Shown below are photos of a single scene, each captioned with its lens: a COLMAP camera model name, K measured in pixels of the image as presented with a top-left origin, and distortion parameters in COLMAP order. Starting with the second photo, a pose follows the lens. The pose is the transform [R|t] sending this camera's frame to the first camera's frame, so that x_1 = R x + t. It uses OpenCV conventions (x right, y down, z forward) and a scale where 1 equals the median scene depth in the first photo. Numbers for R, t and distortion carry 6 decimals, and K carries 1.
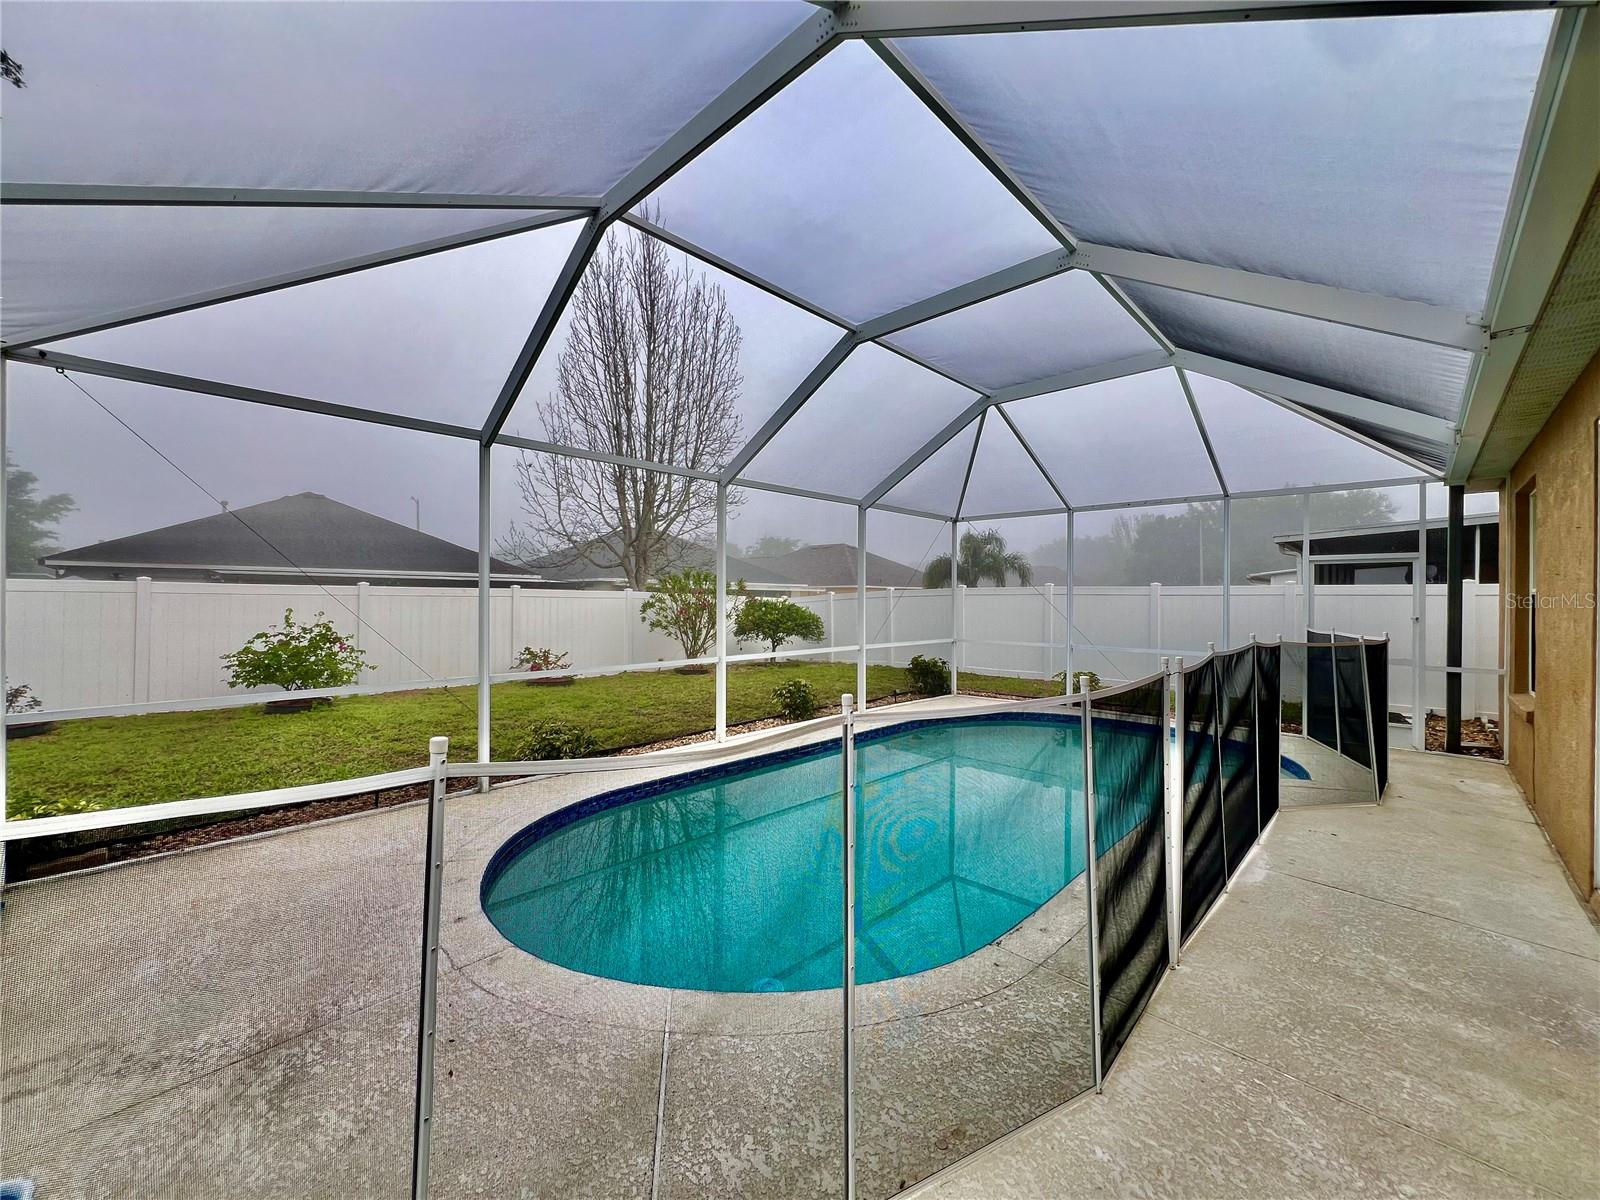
lens RADIAL K [[636.4, 0, 795.4], [0, 636.4, 597.7], [0, 0, 1]] dist [0.001813, -0.000130]
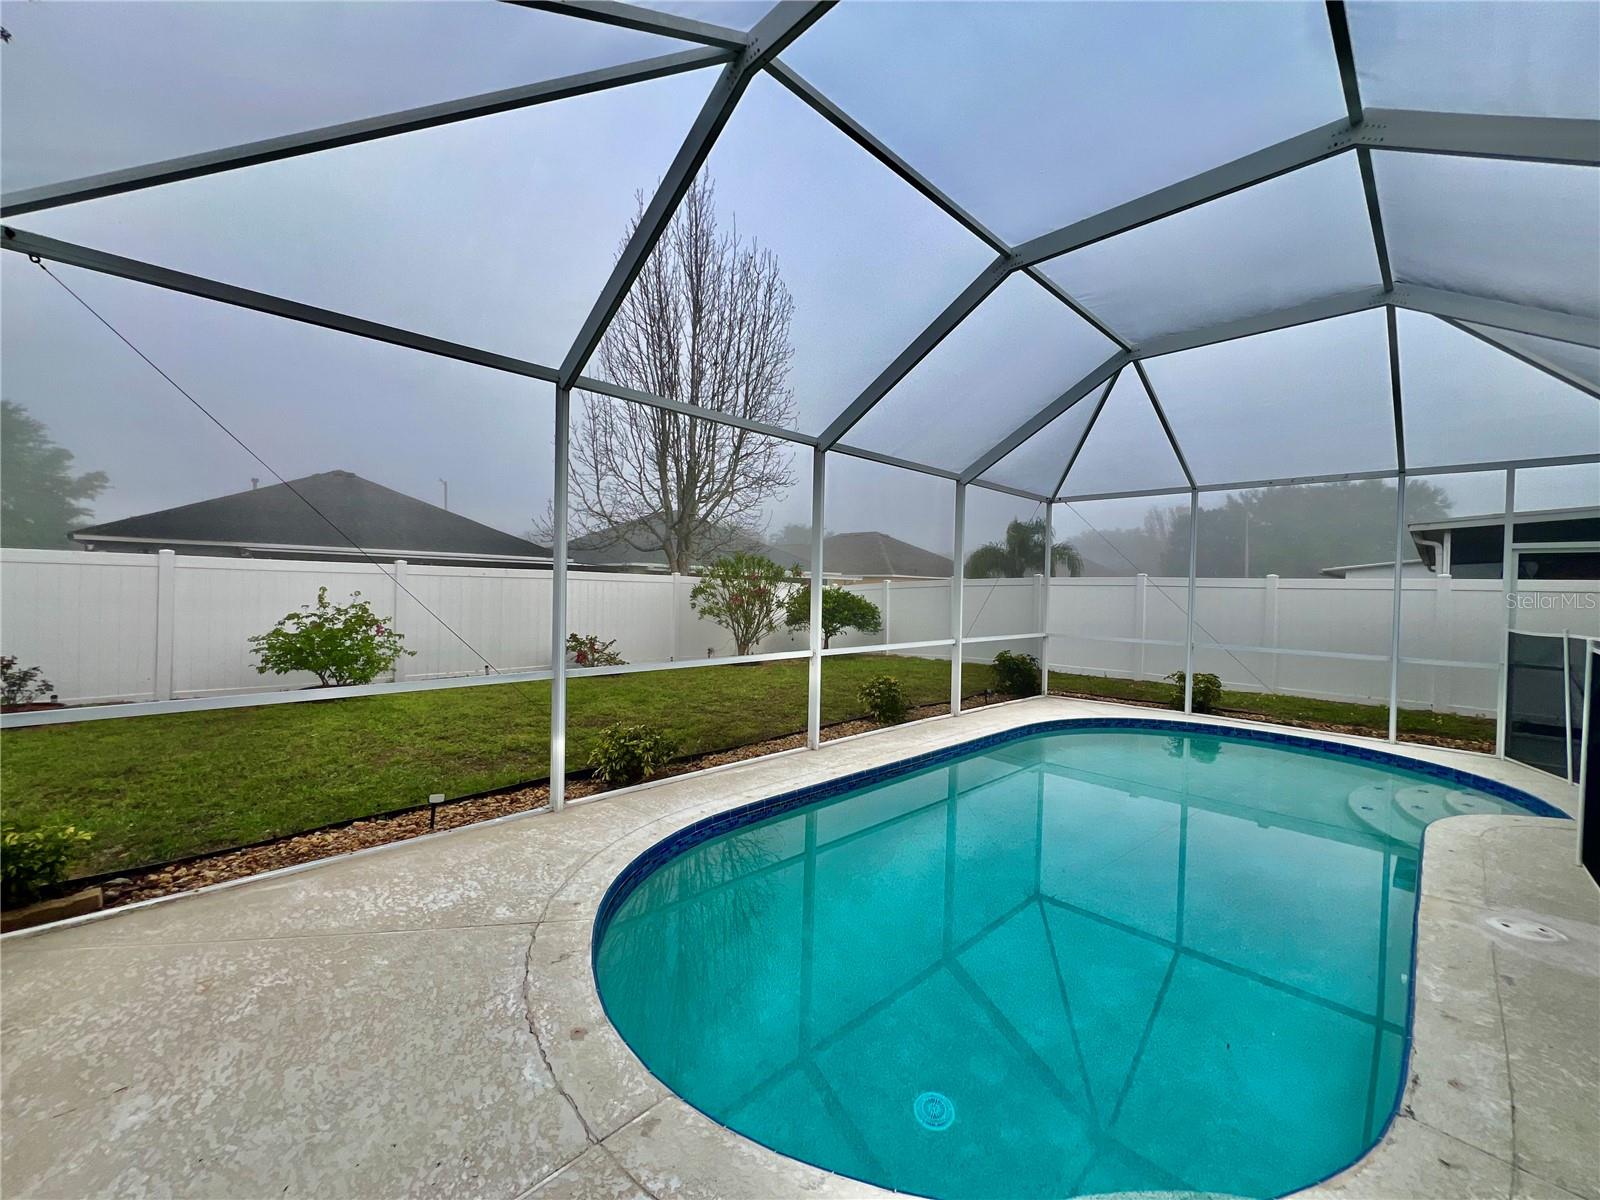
lens RADIAL K [[636.4, 0, 795.4], [0, 636.4, 597.7], [0, 0, 1]] dist [0.001813, -0.000130]
pose [[0.999485, 0.016420, -0.027571, -0.090224], [-0.015952, 0.999726, 0.017111, 0.005404], [0.027844, -0.016663, 0.999473, 0.104288]]
